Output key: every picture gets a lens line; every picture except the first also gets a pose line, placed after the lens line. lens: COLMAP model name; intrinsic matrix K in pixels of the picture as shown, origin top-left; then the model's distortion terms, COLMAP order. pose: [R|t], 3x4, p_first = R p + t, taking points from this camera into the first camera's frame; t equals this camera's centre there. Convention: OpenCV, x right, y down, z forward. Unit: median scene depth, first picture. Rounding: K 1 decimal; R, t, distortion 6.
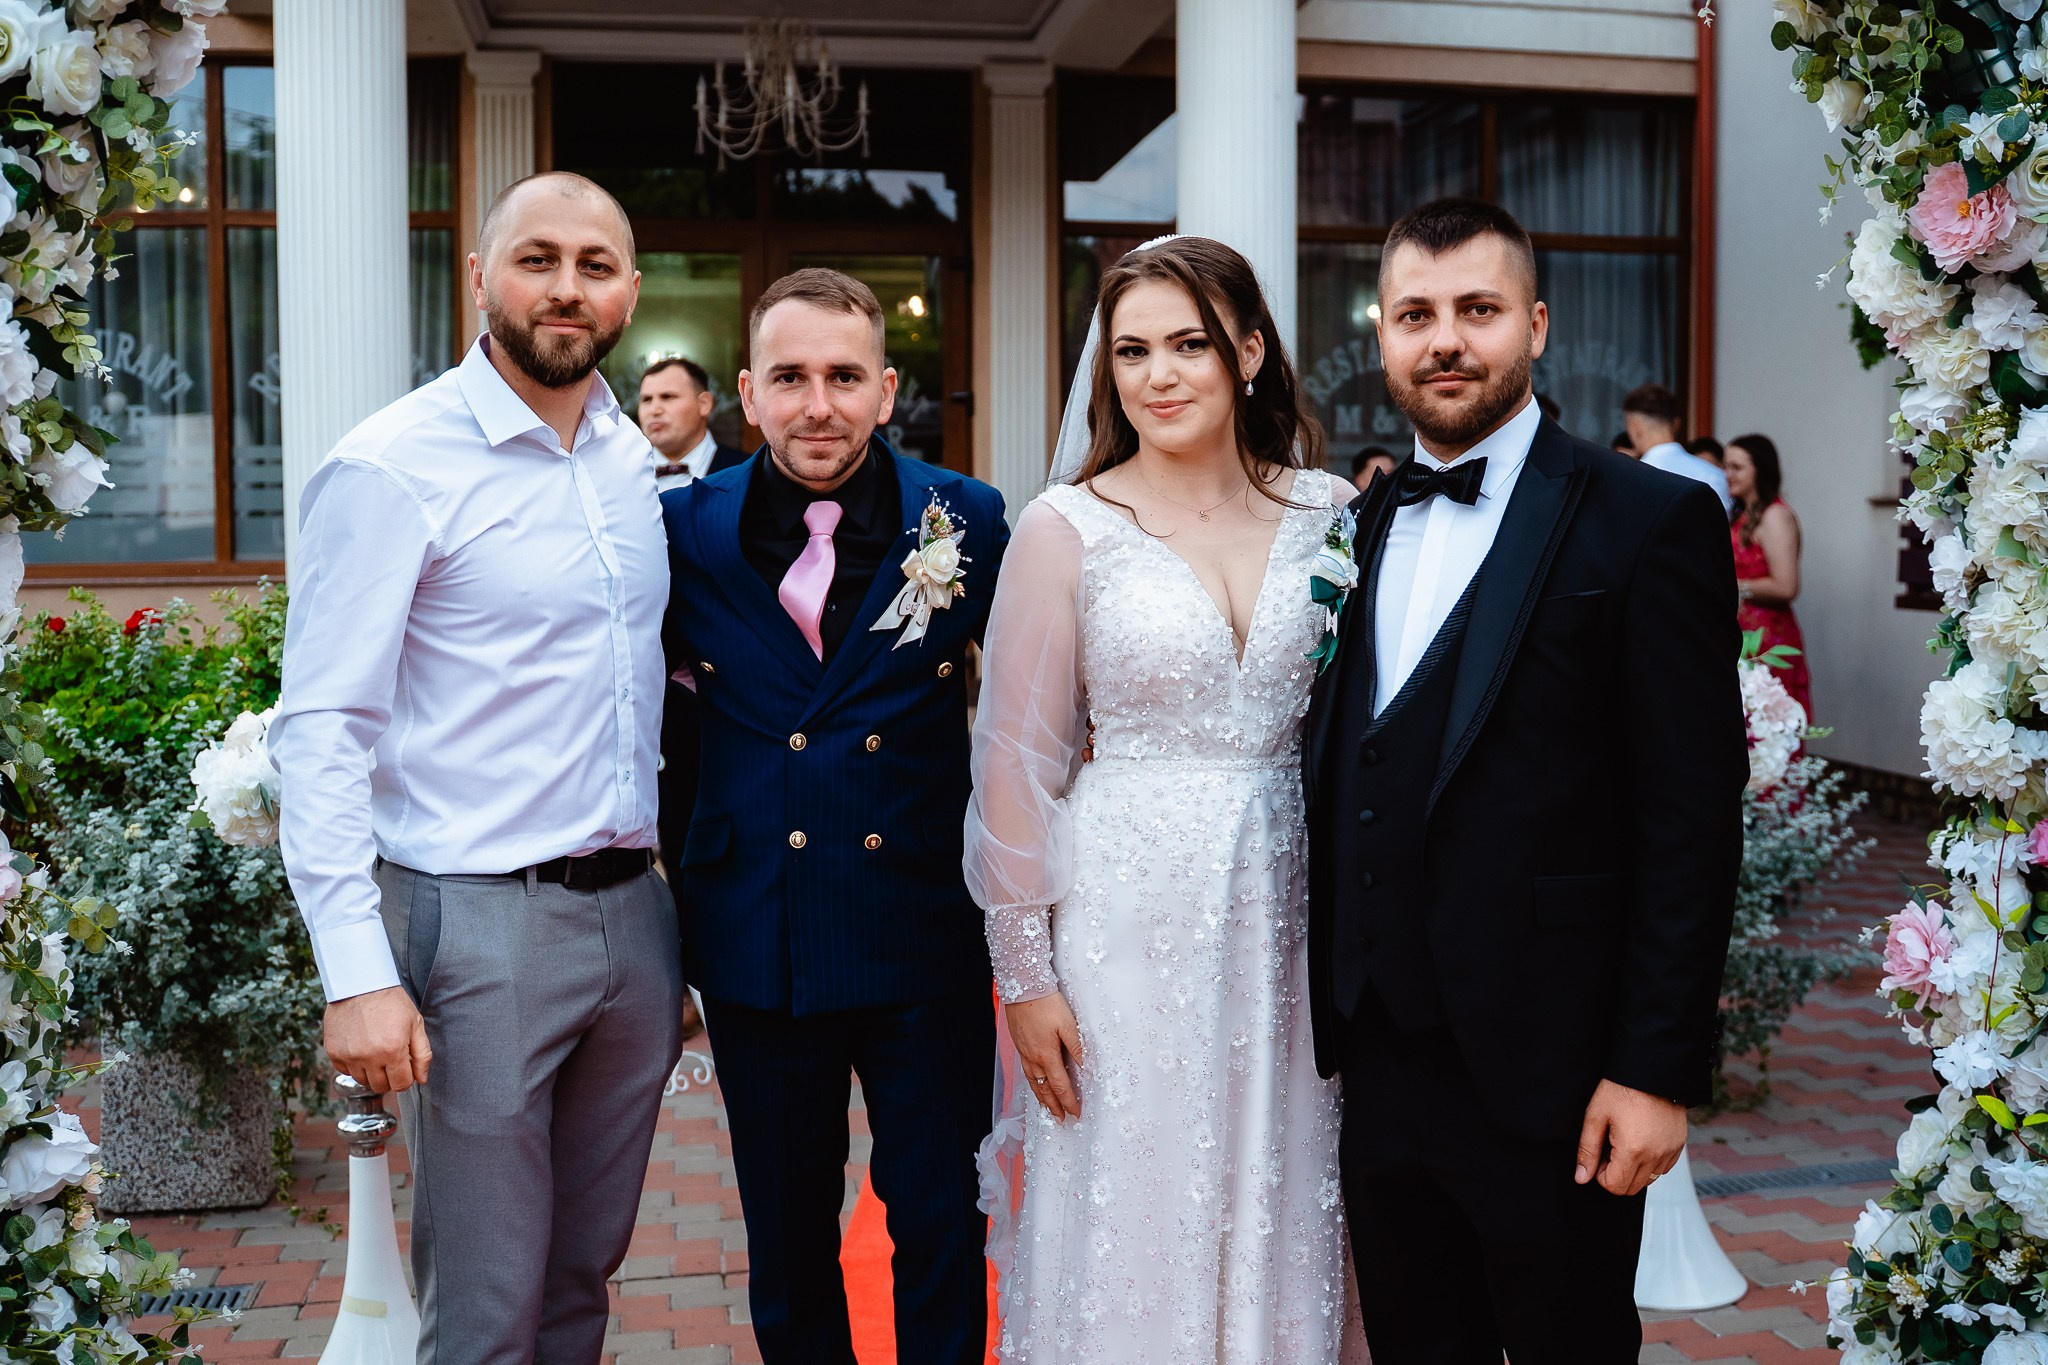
lens RADIAL K [[2006.5, 0, 1029.2], [0, 2006.5, 692.0], [0, 0, 1]] dist [-0.114362, 0.085084]
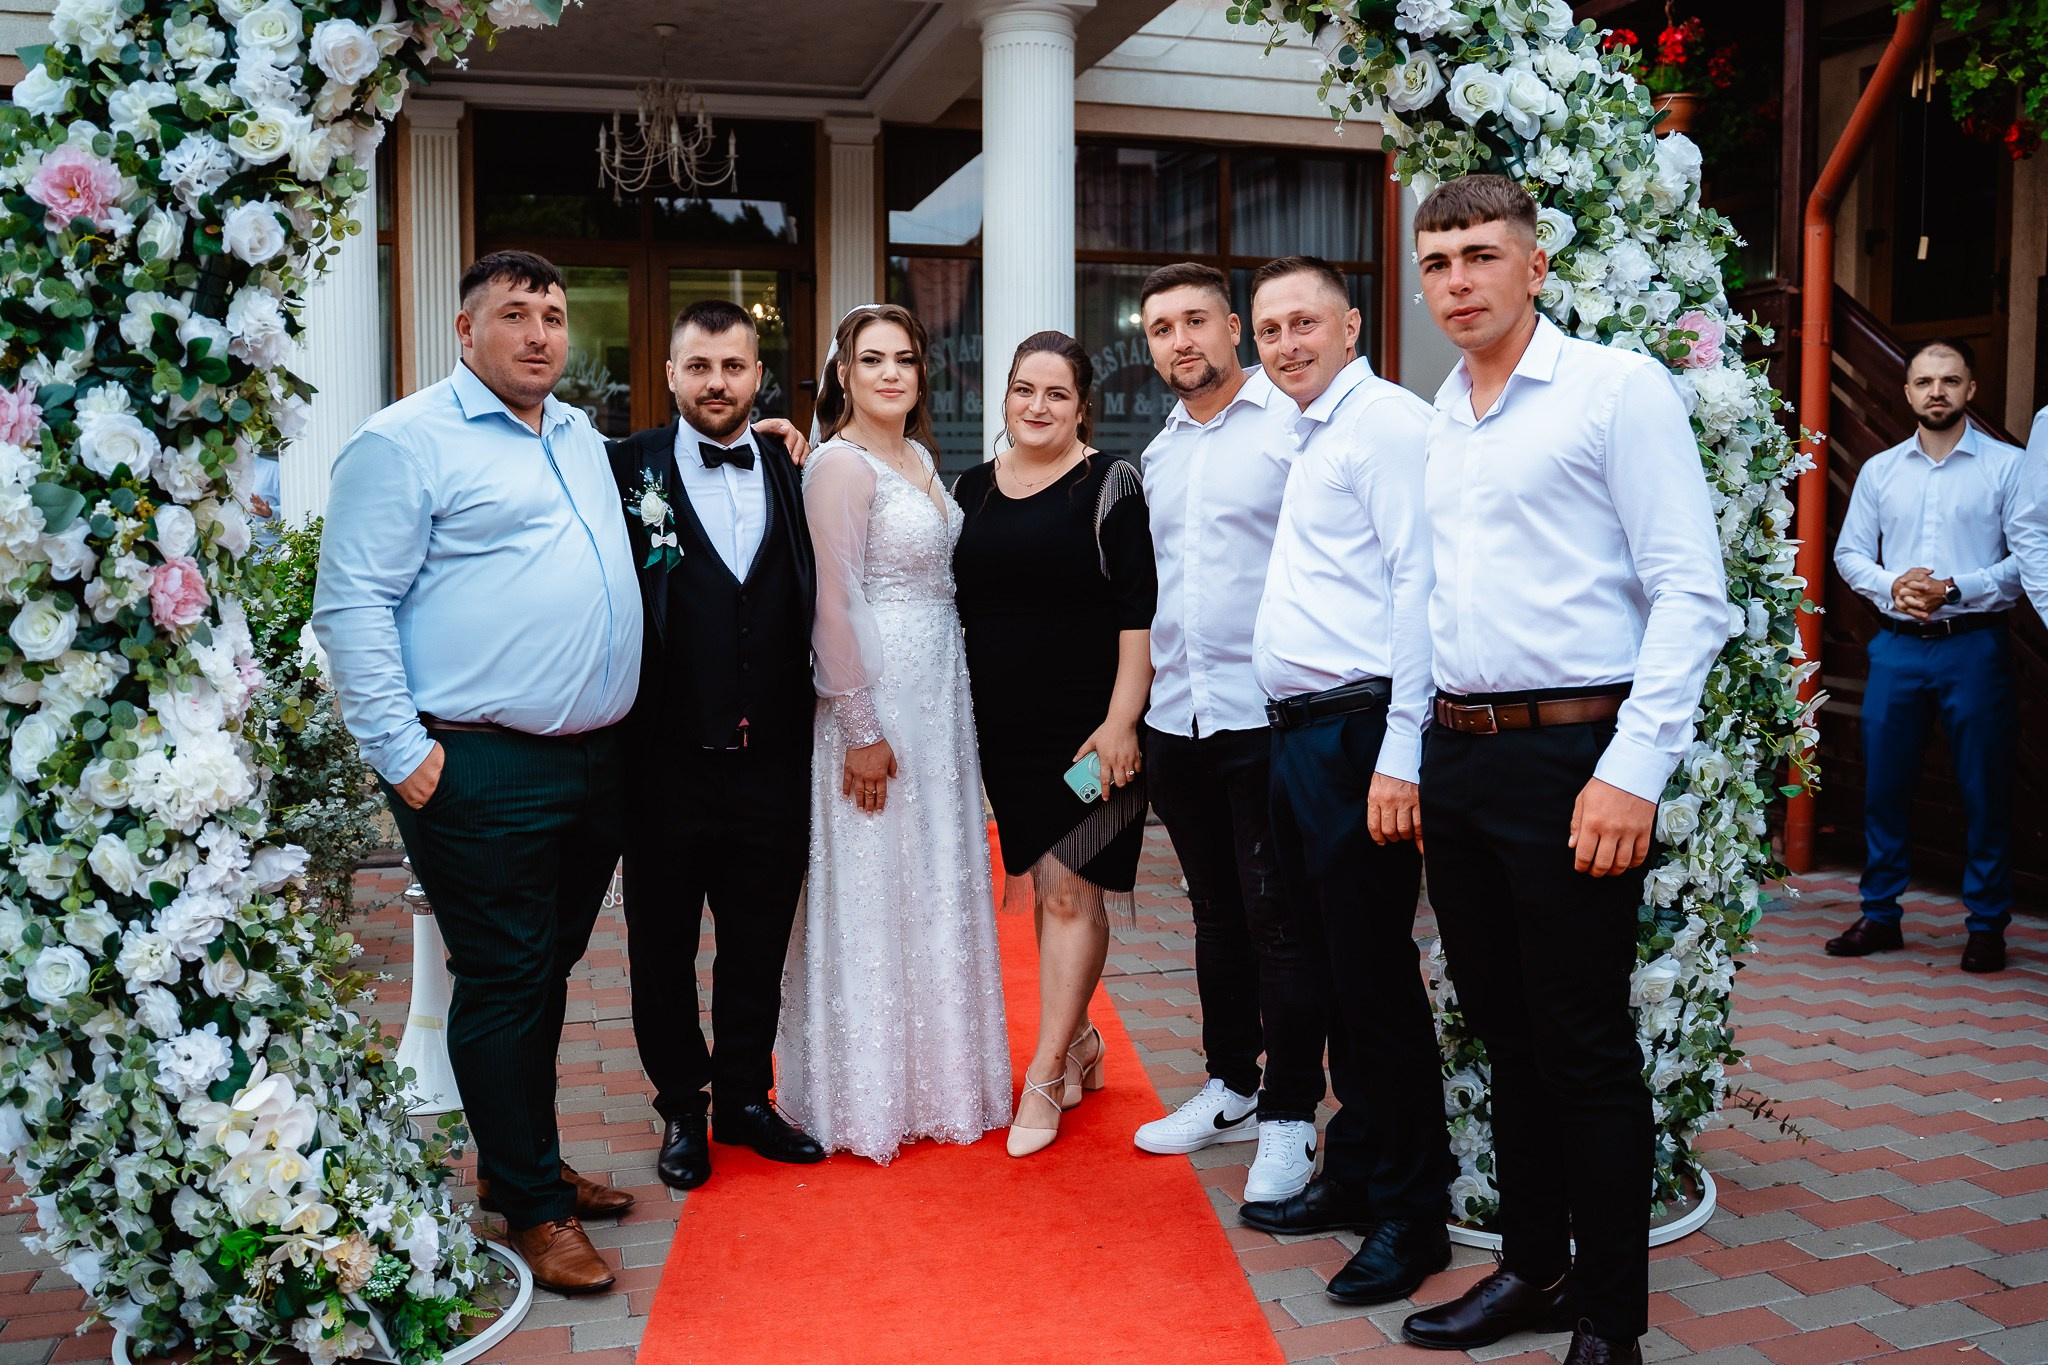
lens RADIAL K [[1712.0, 0, 1014.2], [0, 1712.0, 661.9], [0, 0, 1]] dist [-0.105573, 0.076001]
pose [[0.995068, -0.008352, 0.098842, -0.031180], [0.007247, 0.999907, 0.011531, 0.037482], [-0.098929, -0.010758, 0.995036, -0.189325]]
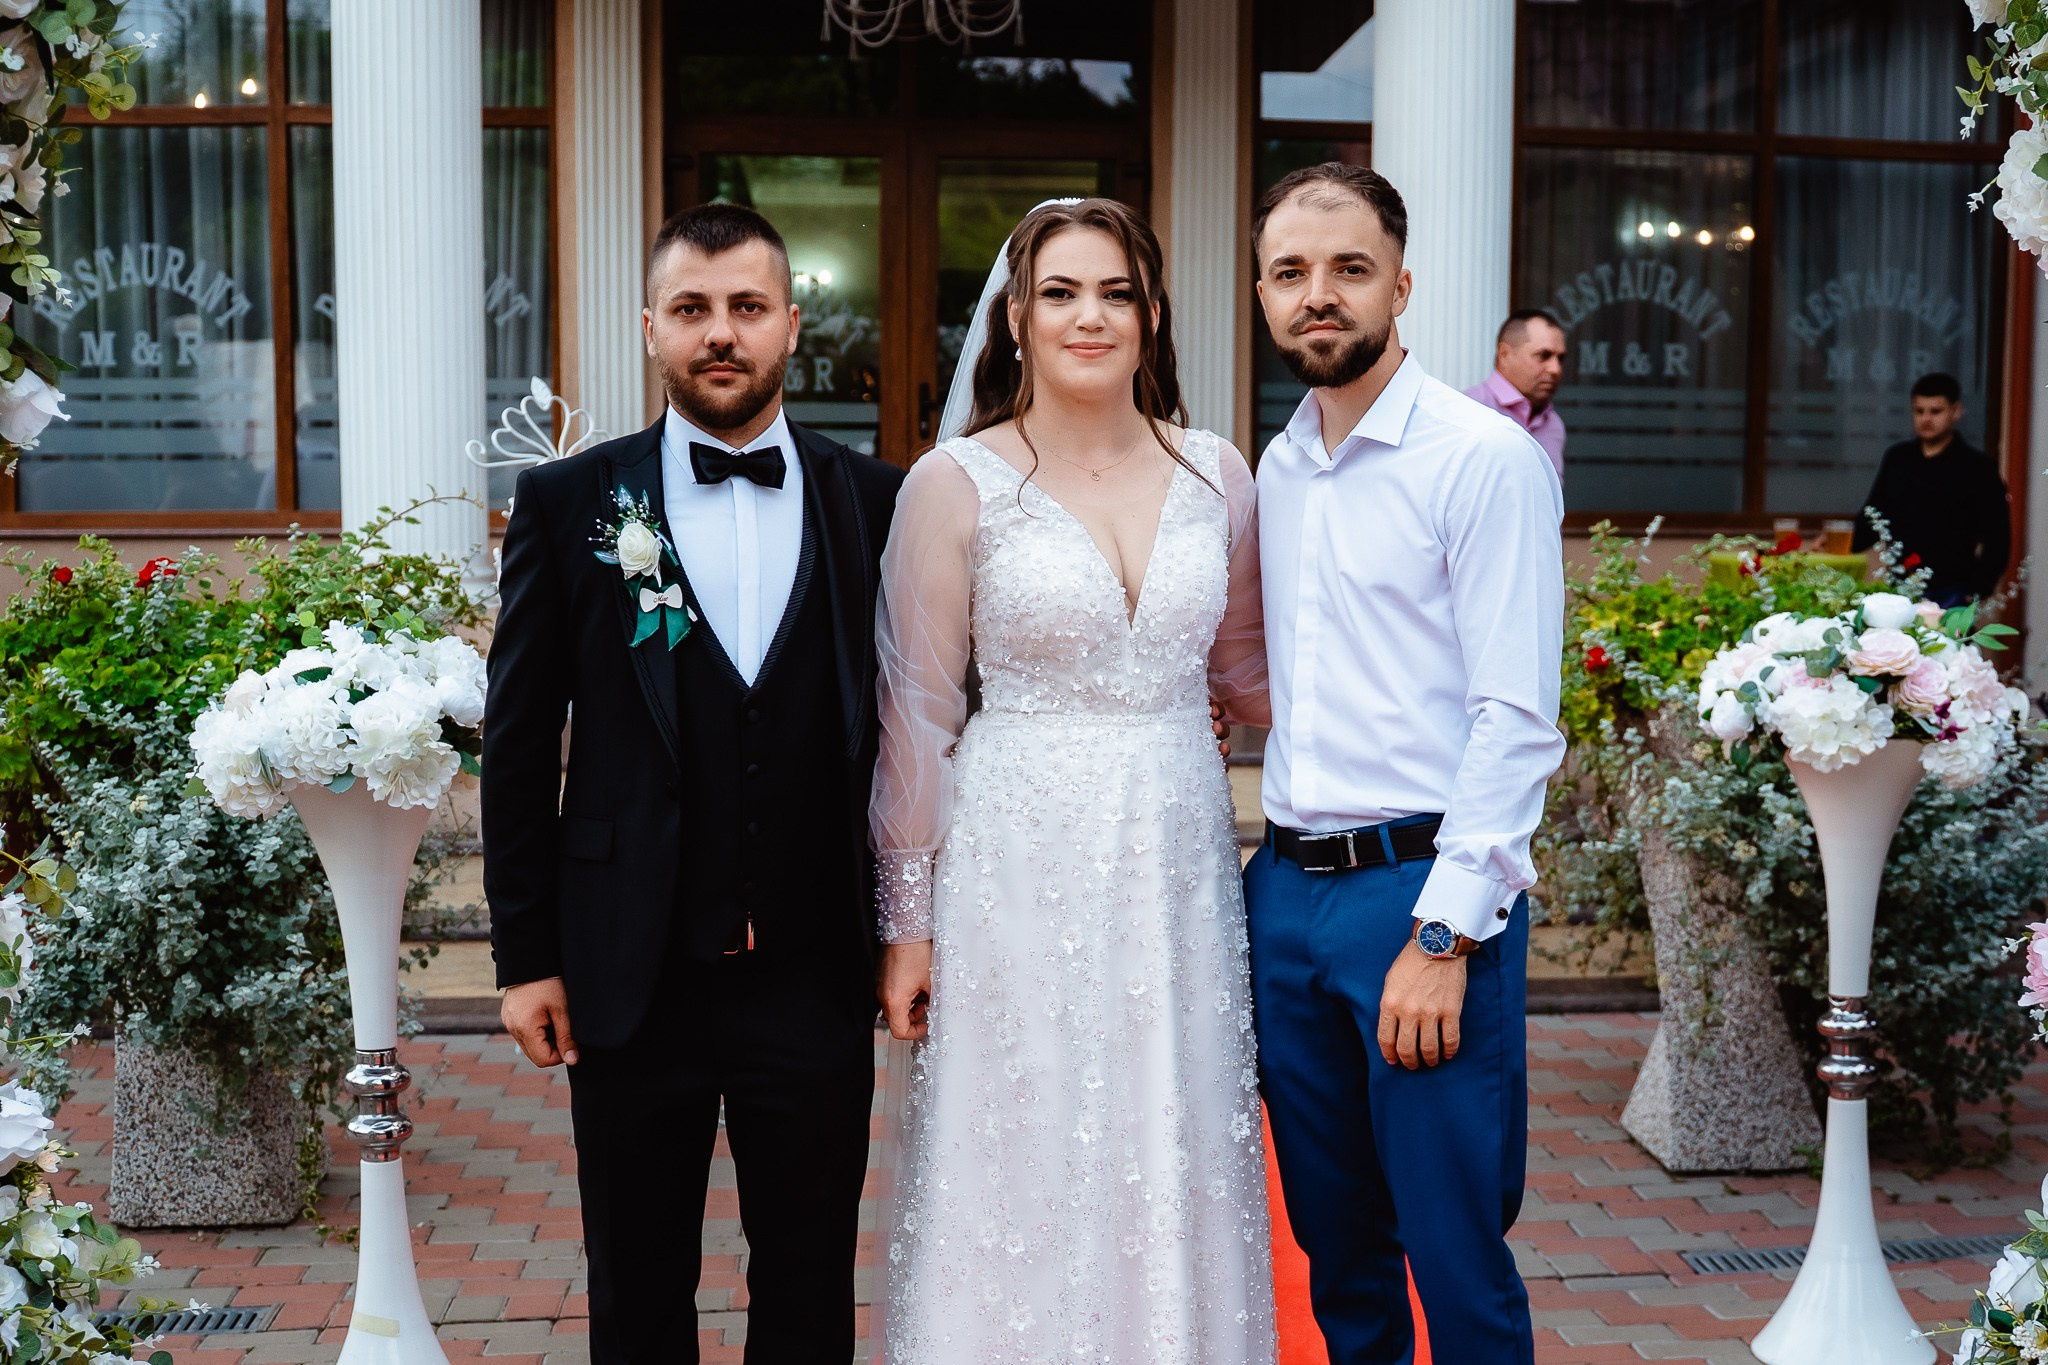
lens RADIAL K [[2373.2, 0, 1116.6], [0, 2373.2, 789.4], [0, 0, 1]] dist [-0.111352, 0.074970]
pose [[0.998145, 0.018456, -0.058020, 0.052405], [-0.015736, 0.998771, 0.047007, 0.006224], [0.058816, -0.046007, 0.997208, -0.042271]]
